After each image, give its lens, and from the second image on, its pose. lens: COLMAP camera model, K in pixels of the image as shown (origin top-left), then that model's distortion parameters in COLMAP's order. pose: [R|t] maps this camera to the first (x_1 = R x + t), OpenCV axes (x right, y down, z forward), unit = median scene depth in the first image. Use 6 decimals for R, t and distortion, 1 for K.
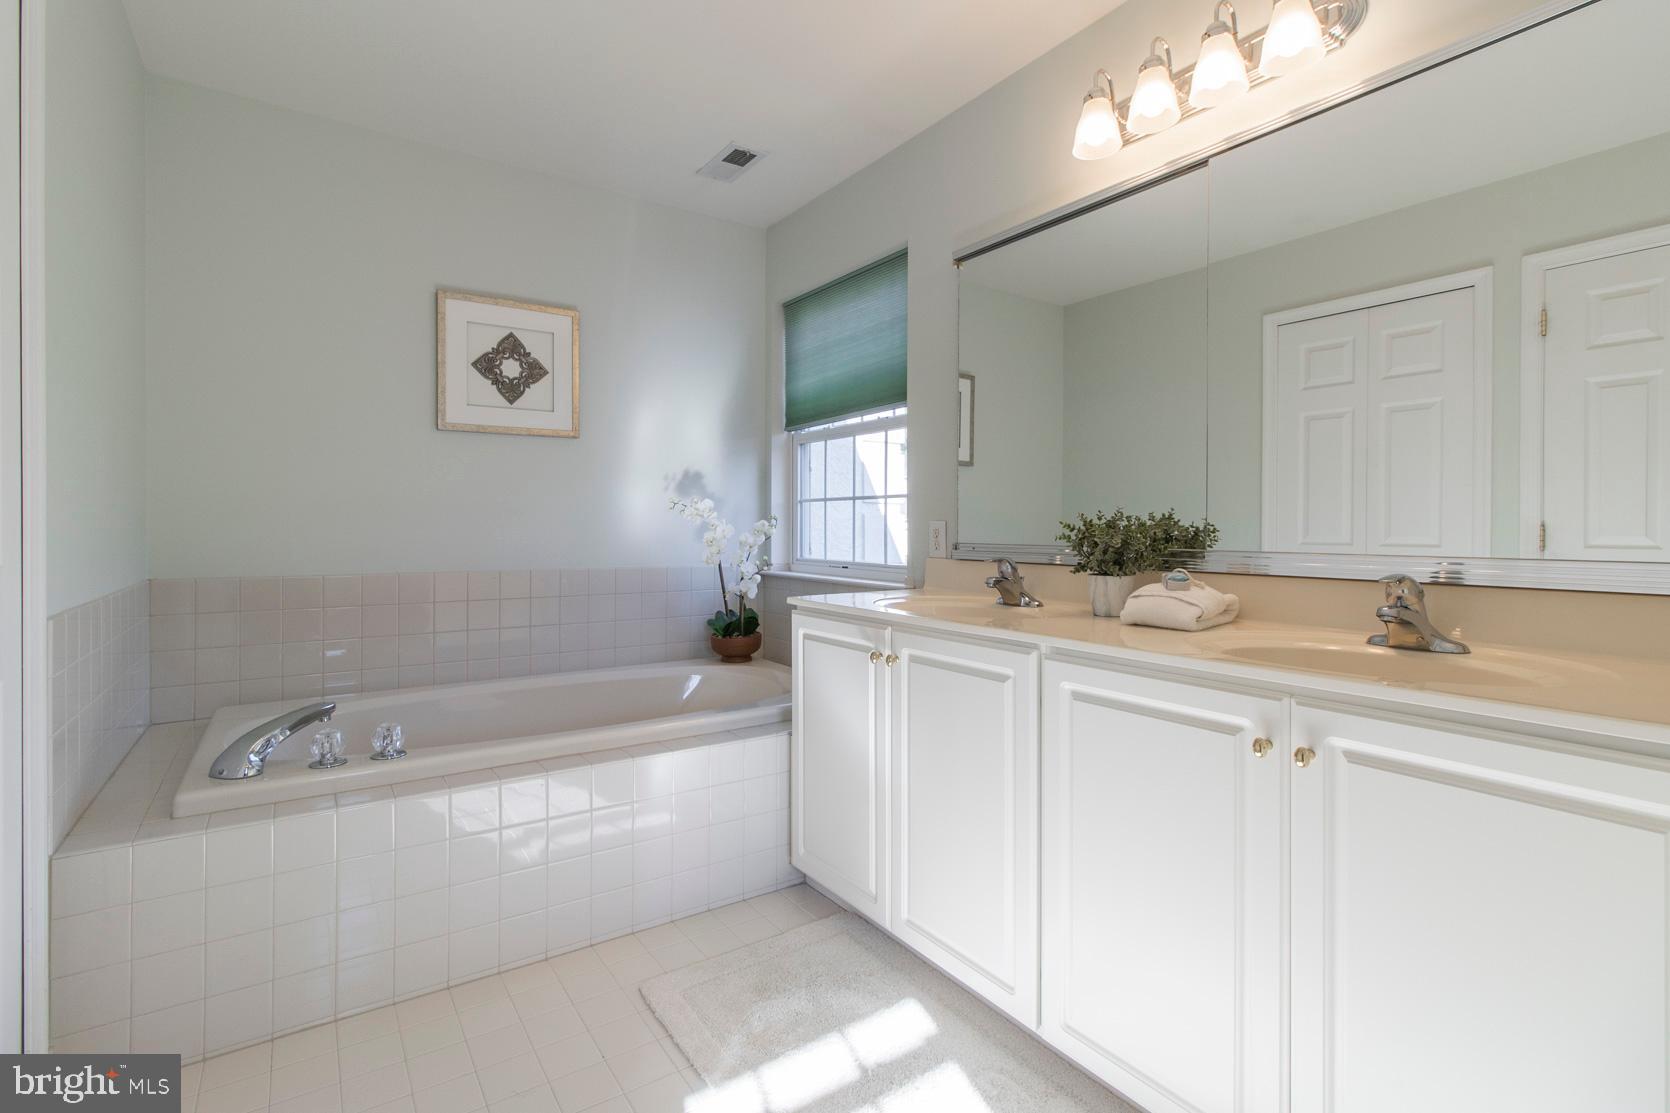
lens RADIAL K [[765.4, 0, 832.7], [0, 765.4, 526.5], [0, 0, 1]] dist [0.002709, -0.000346]
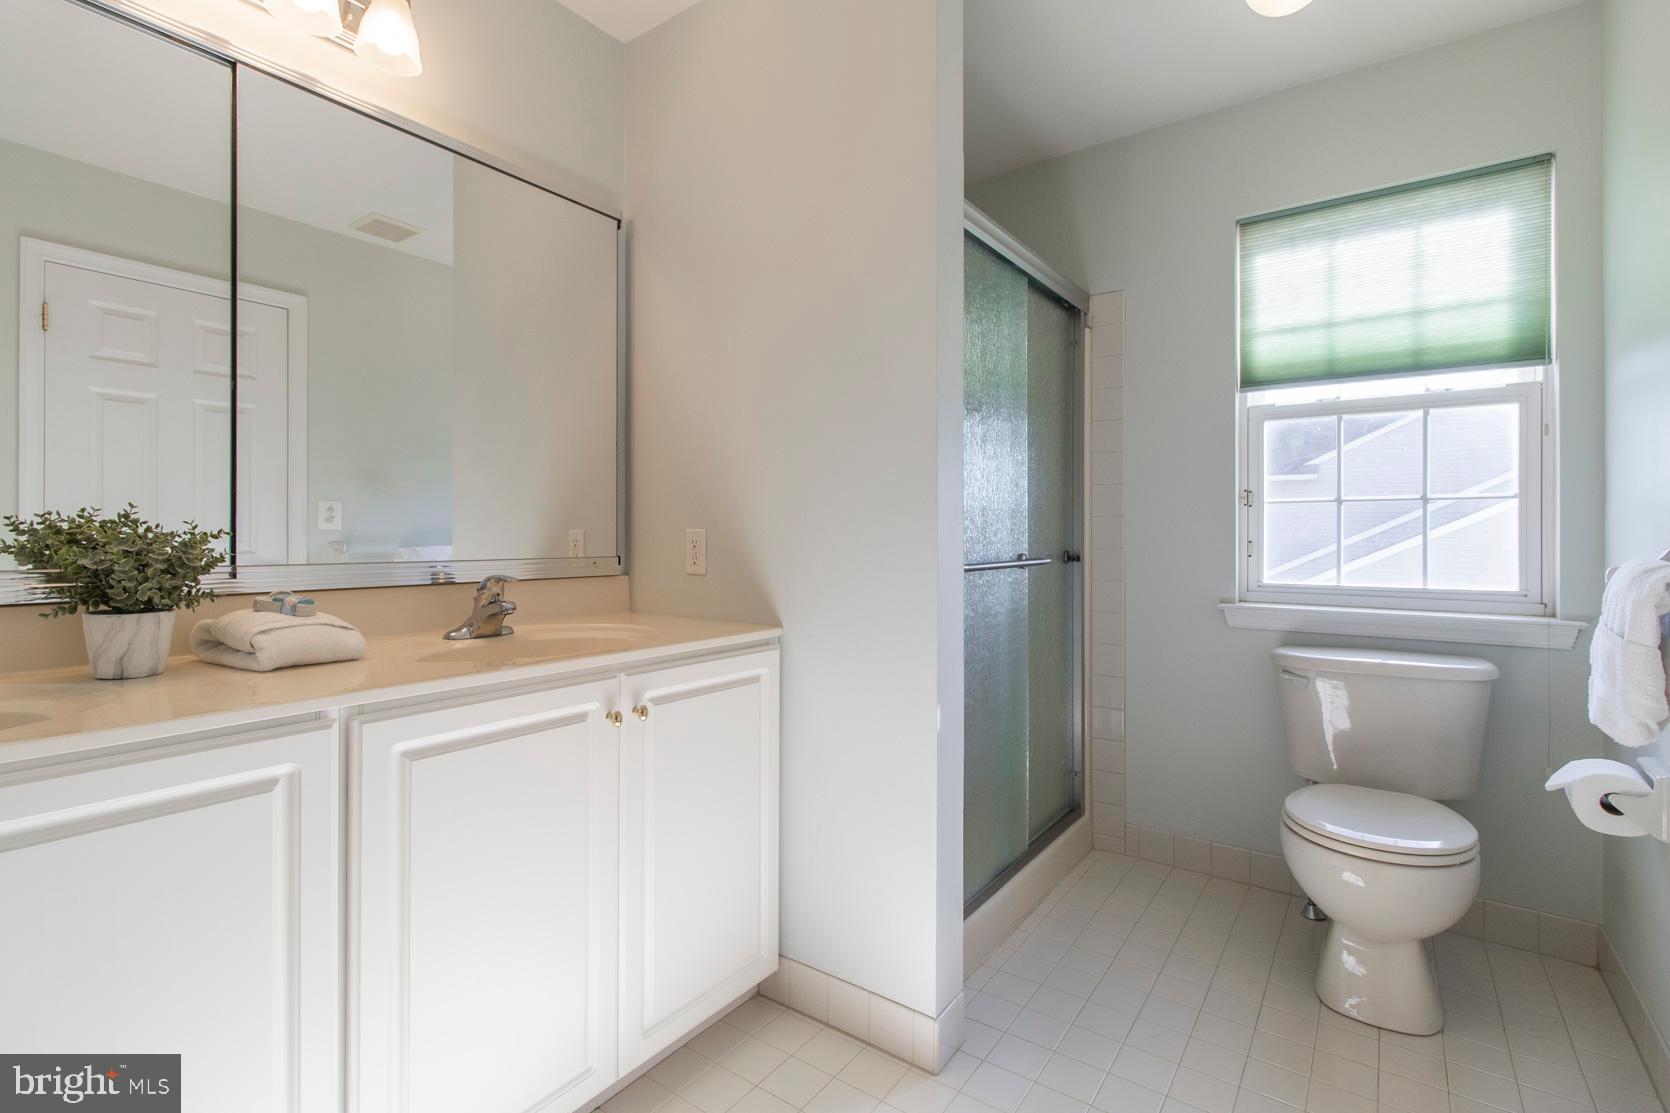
lens RADIAL K [[765.4, 0, 832.7], [0, 765.4, 526.5], [0, 0, 1]] dist [0.002709, -0.000346]
pose [[-0.328790, 0.011352, 0.944335, -0.518647], [0.001383, 0.999932, -0.011538, 0.000911], [-0.944402, -0.002487, -0.328783, 0.807006]]
